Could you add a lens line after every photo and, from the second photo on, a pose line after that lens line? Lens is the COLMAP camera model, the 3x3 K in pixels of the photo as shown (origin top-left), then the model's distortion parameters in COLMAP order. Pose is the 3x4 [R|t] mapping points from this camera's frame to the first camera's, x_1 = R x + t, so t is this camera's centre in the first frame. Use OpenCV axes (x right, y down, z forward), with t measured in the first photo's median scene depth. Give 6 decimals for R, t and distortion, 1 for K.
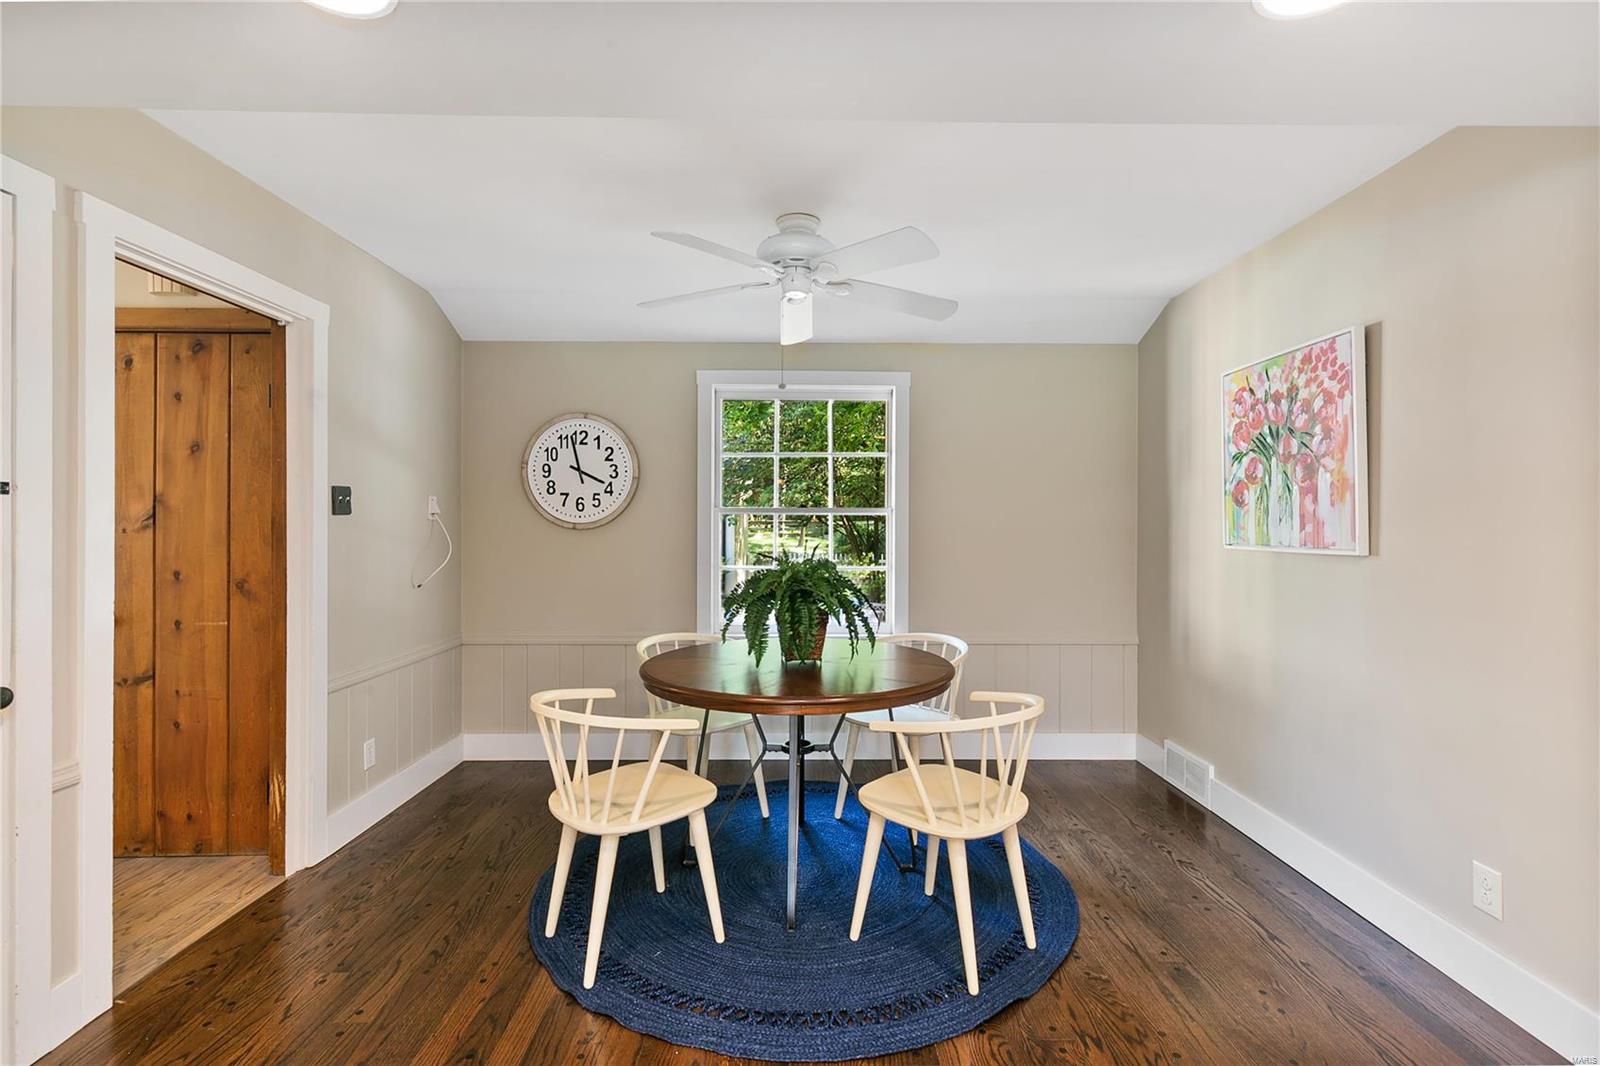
lens RADIAL K [[733.5, 0, 803.8], [0, 733.5, 527.3], [0, 0, 1]] dist [0.012753, 0.000439]
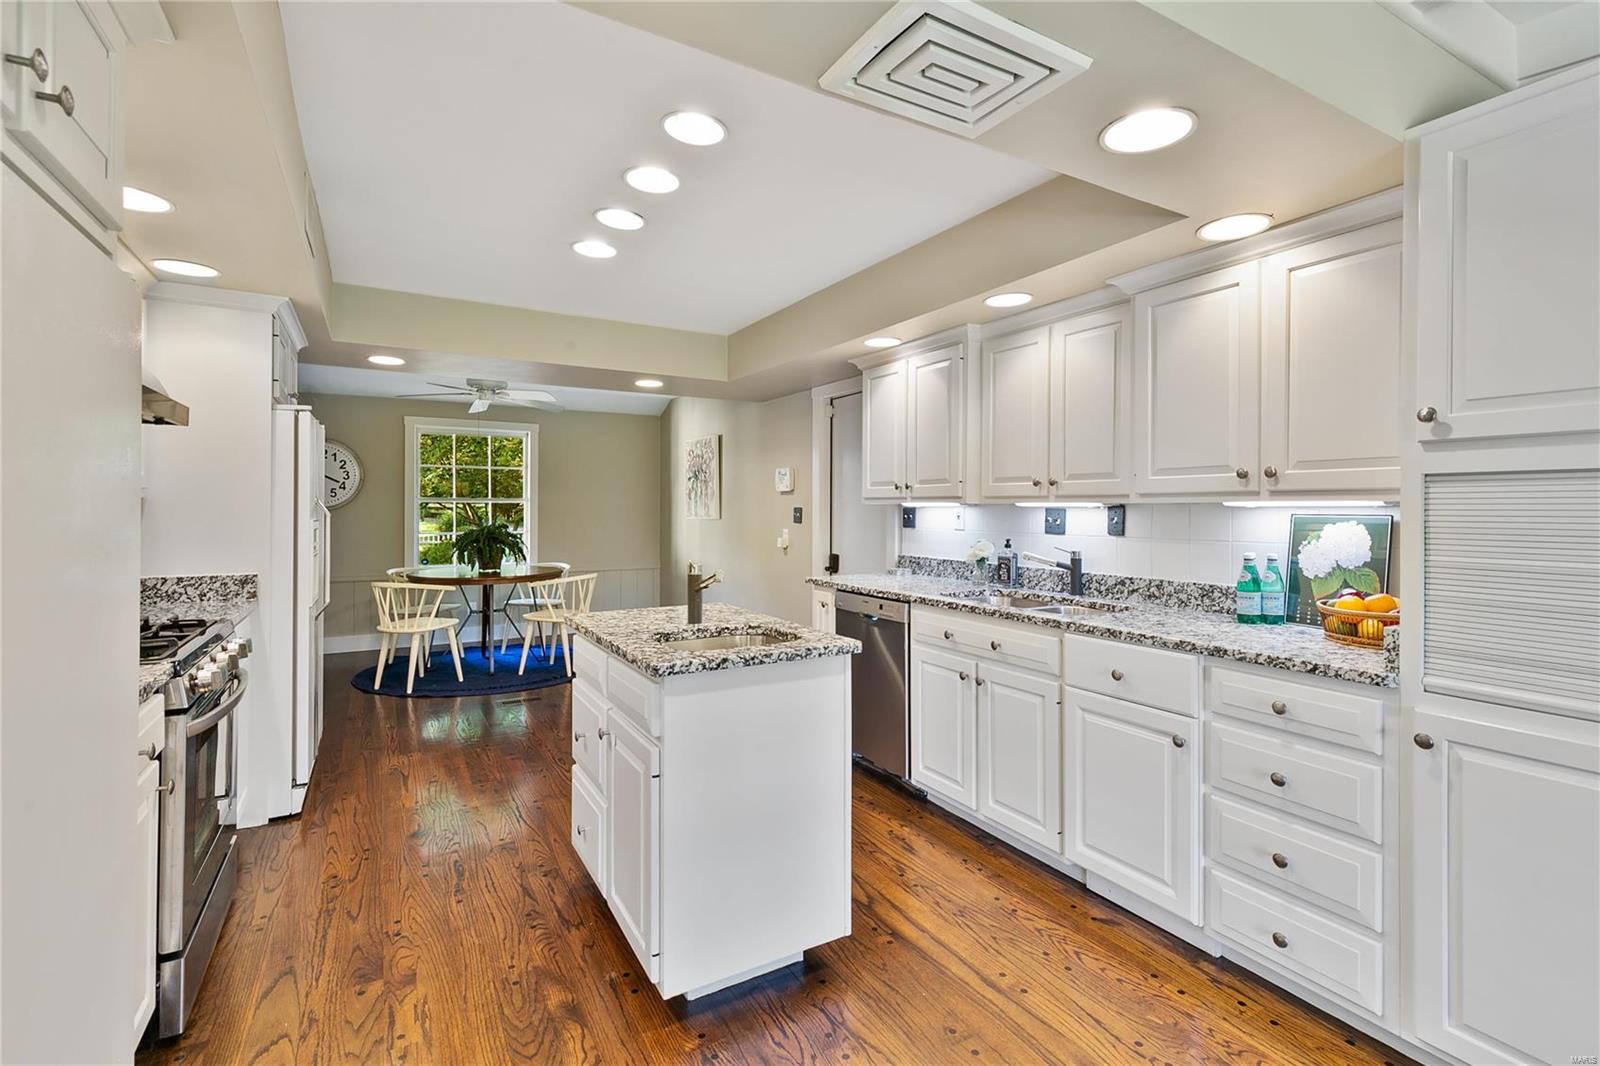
lens RADIAL K [[733.5, 0, 818.3], [0, 733.5, 514.0], [0, 0, 1]] dist [0.012753, 0.000439]
pose [[0.860702, -0.002082, 0.509106, -0.204048], [0.003612, 0.999991, -0.002017, 0.018549], [-0.509097, 0.003574, 0.860702, -1.018856]]
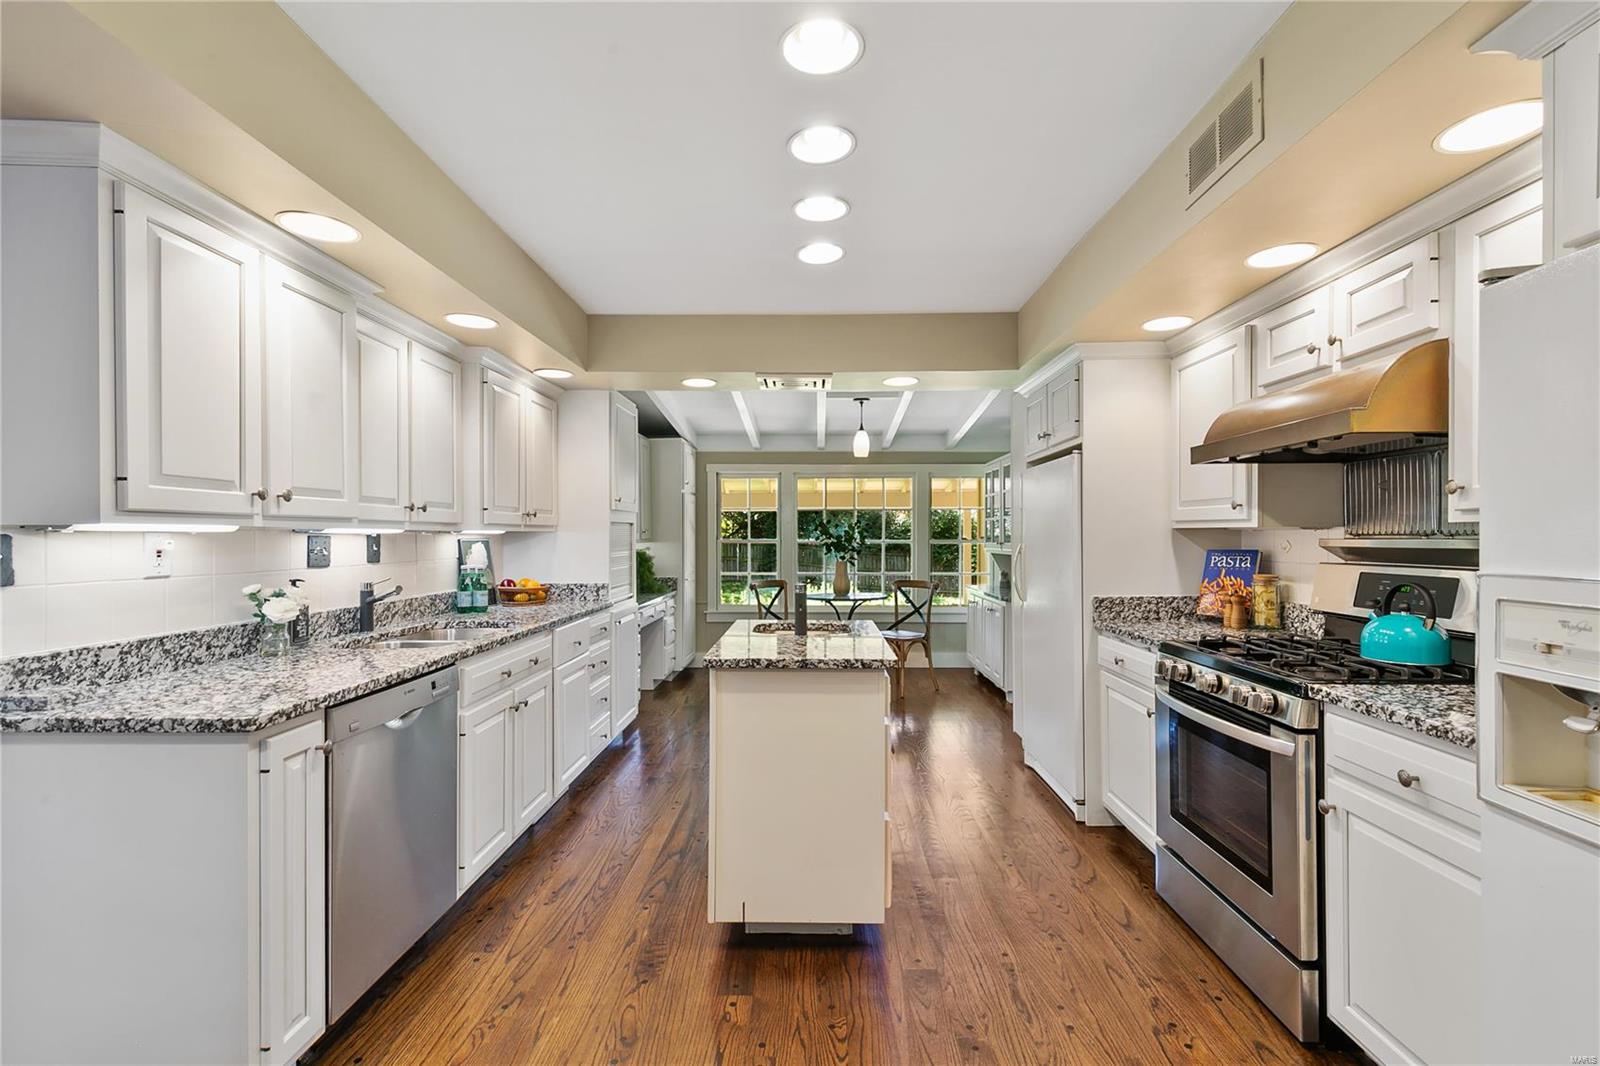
lens RADIAL K [[733.5, 0, 801.9], [0, 733.5, 528.9], [0, 0, 1]] dist [0.012753, 0.000439]
pose [[-0.999666, 0.003242, 0.025638, 0.225367], [0.003362, 0.999983, 0.004669, -0.015014], [-0.025622, 0.004754, -0.999660, 1.716586]]
